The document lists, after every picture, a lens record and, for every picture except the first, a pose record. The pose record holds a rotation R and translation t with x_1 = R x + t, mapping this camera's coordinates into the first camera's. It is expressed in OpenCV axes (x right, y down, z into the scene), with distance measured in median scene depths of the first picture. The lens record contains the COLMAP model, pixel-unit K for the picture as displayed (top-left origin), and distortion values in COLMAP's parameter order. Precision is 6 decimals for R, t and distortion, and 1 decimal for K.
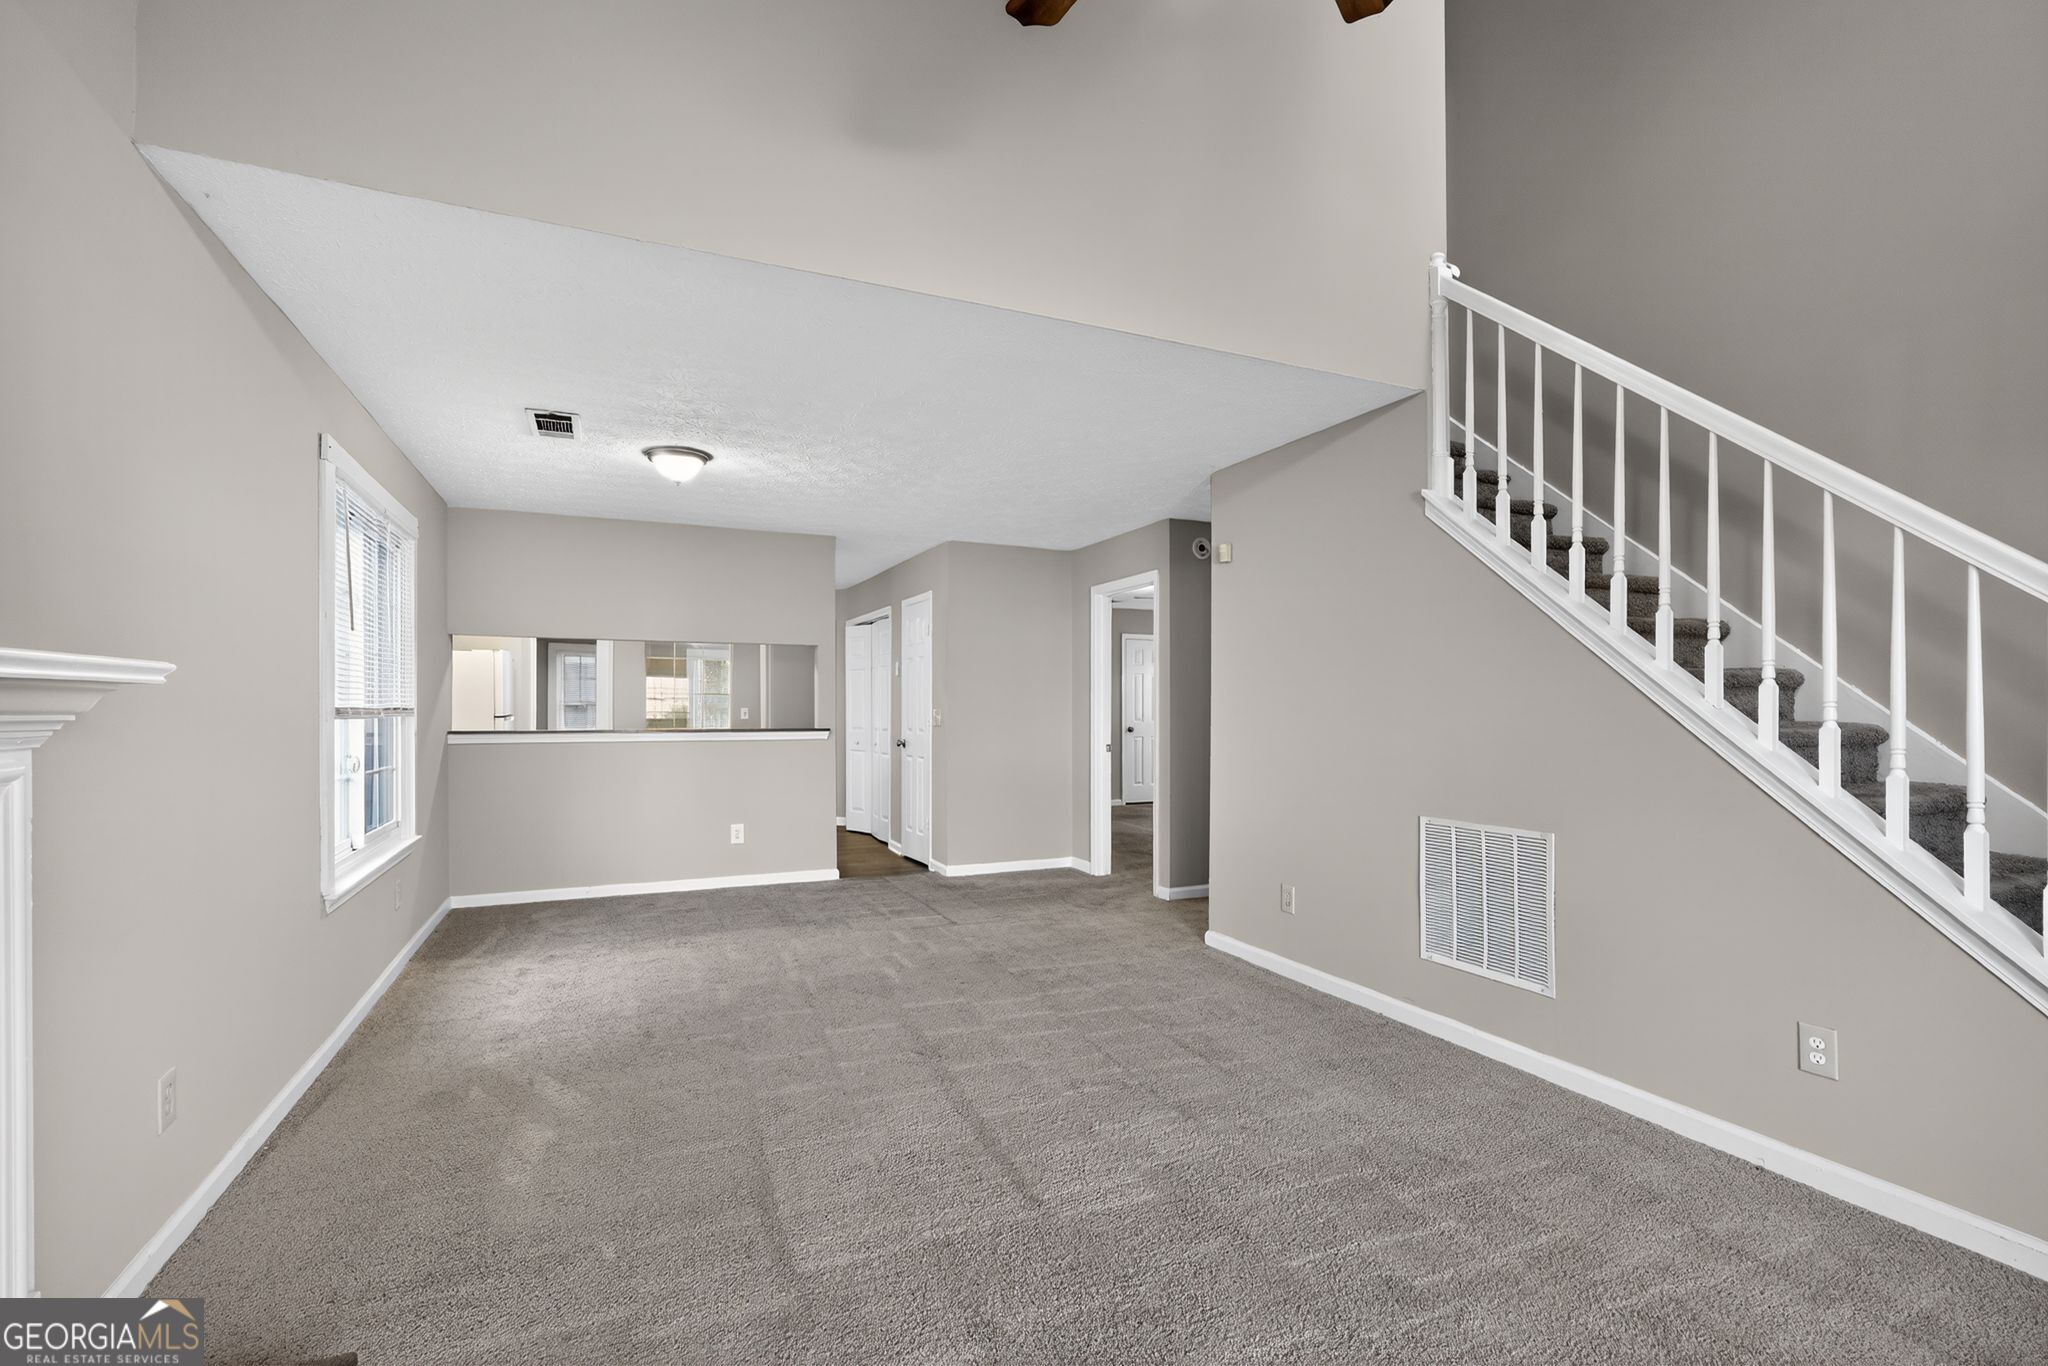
lens RADIAL K [[908.7, 0, 1023.6], [0, 908.7, 705.6], [0, 0, 1]] dist [-0.012649, 0.000593]
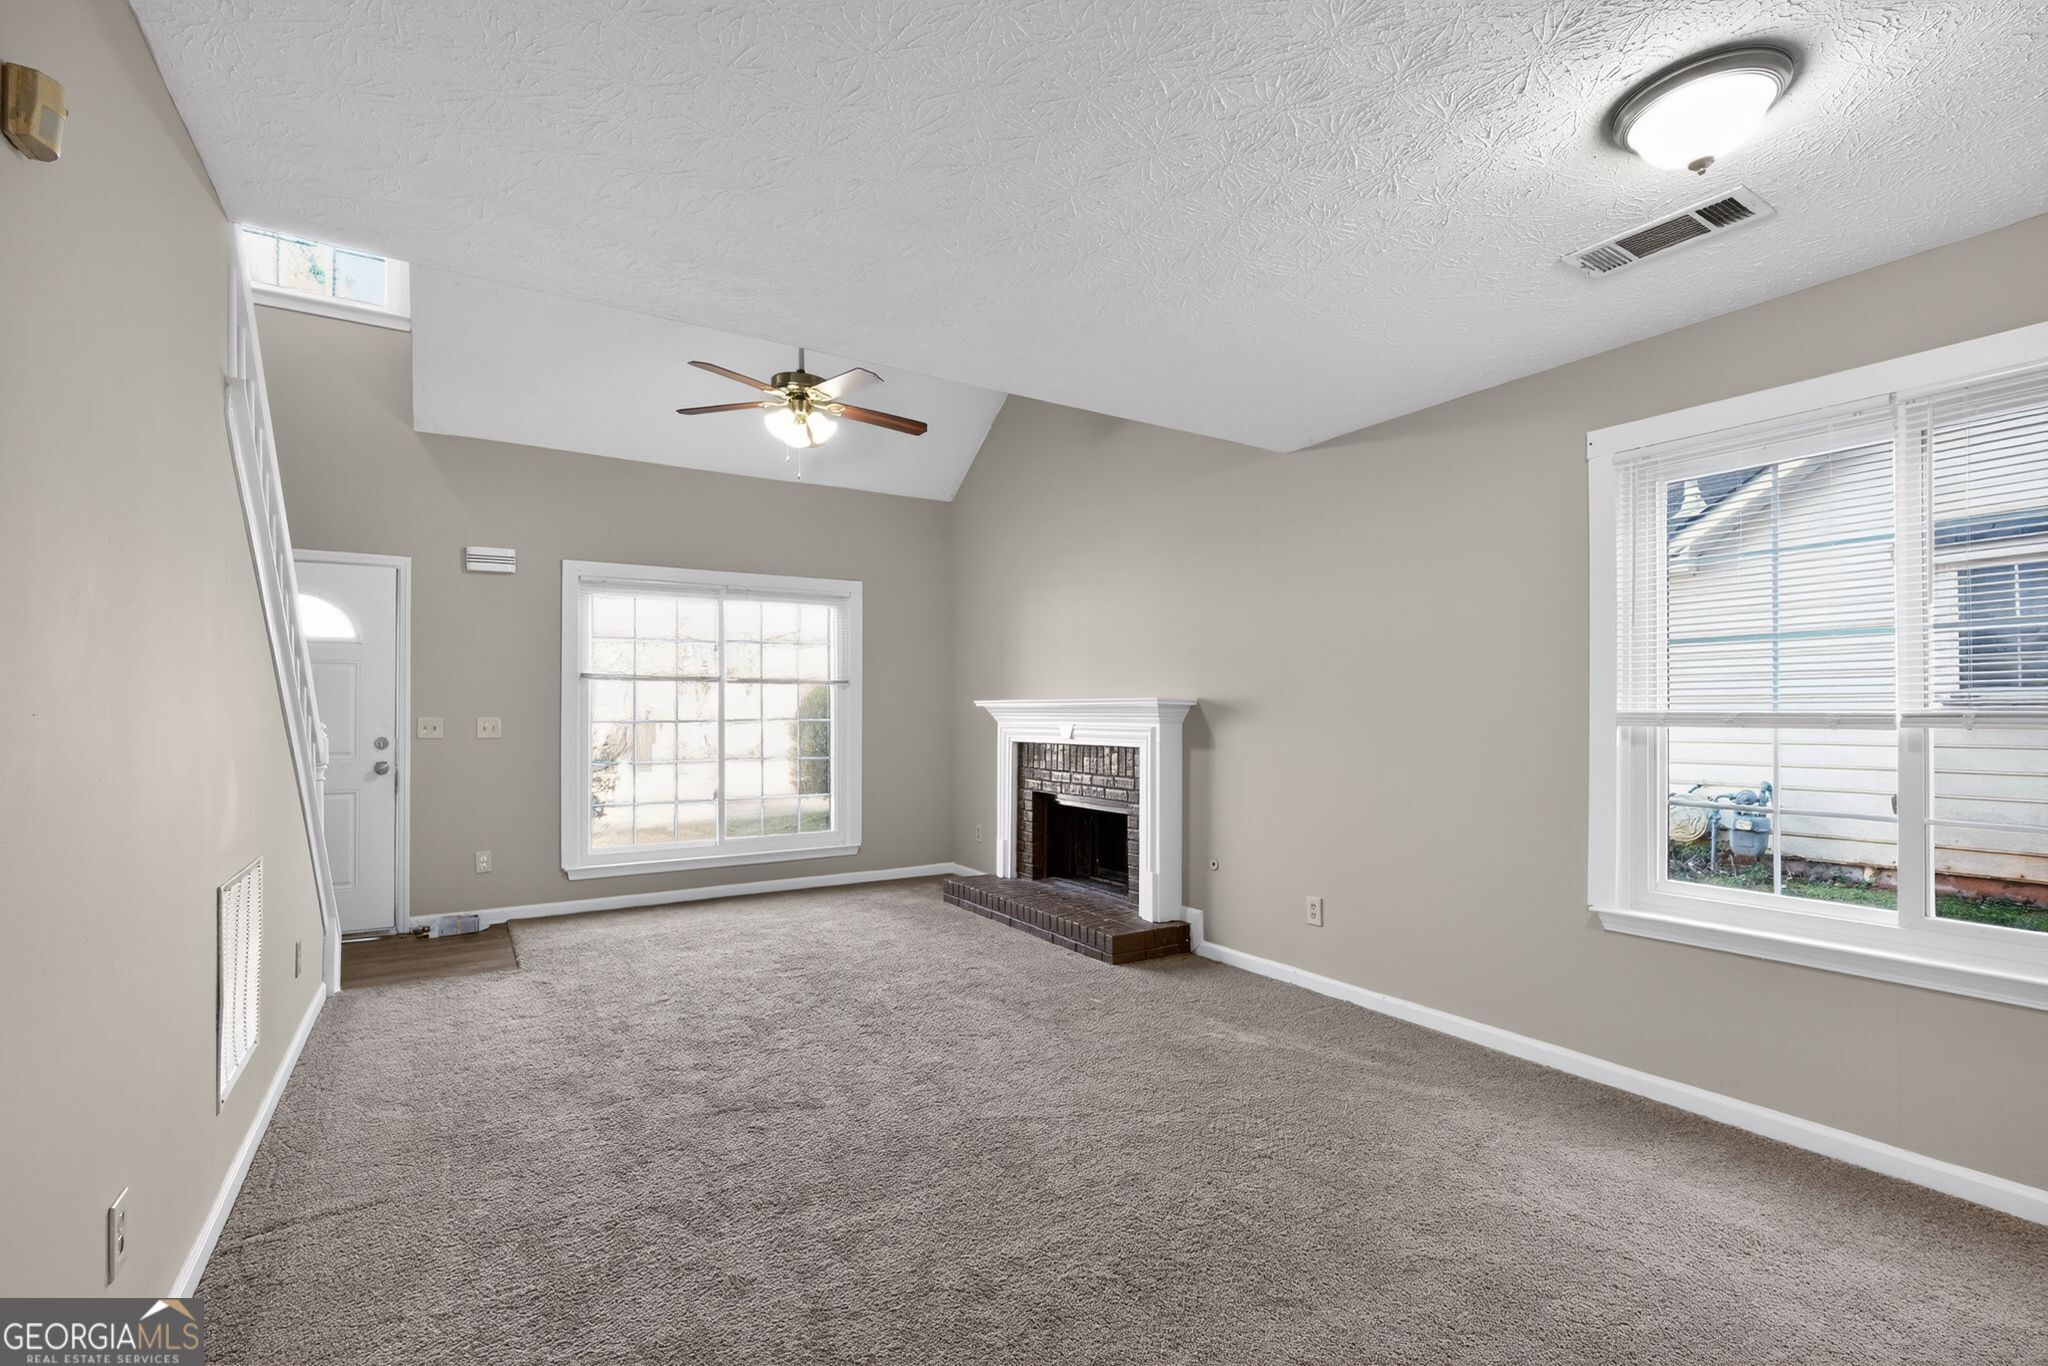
lens RADIAL K [[908.7, 0, 1023.6], [0, 908.7, 705.6], [0, 0, 1]] dist [-0.012649, 0.000593]
pose [[-0.990934, 0.000376, -0.134352, -0.025317], [0.001549, 0.999962, -0.008626, 0.003366], [0.134343, -0.008756, -0.990896, 1.319046]]
